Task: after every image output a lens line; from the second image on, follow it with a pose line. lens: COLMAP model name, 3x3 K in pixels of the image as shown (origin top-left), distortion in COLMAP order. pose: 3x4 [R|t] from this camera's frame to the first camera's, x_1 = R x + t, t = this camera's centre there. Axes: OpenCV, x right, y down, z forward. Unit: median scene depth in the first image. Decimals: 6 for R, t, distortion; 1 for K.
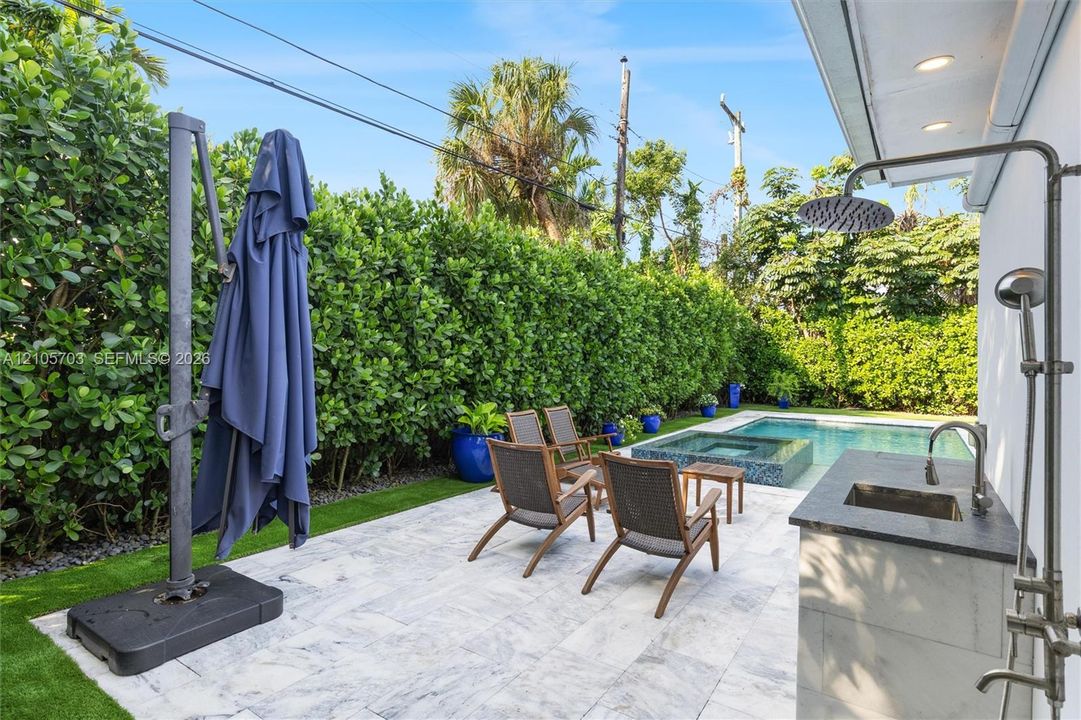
lens RADIAL K [[487.6, 0, 535.6], [0, 487.6, 347.2], [0, 0, 1]] dist [0.001447, 0.000318]
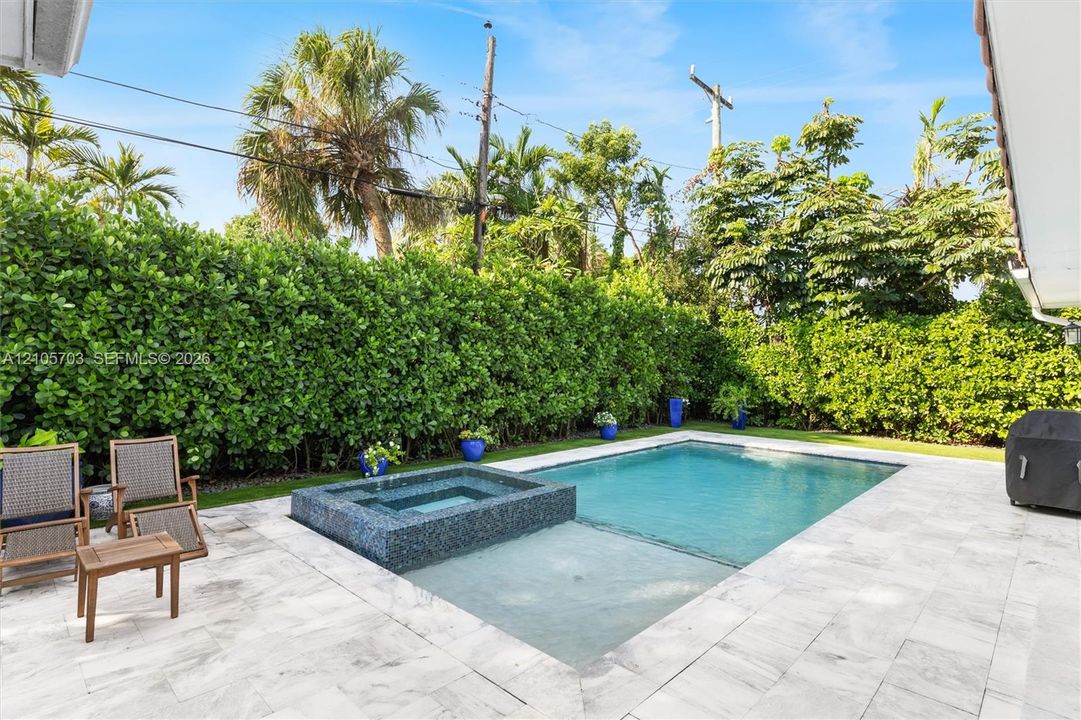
lens RADIAL K [[487.6, 0, 535.6], [0, 487.6, 347.2], [0, 0, 1]] dist [0.001447, 0.000318]
pose [[0.987302, -0.004614, -0.158788, 0.322994], [0.002493, 0.999905, -0.013555, -0.003736], [0.158836, 0.012987, 0.987220, 0.131845]]
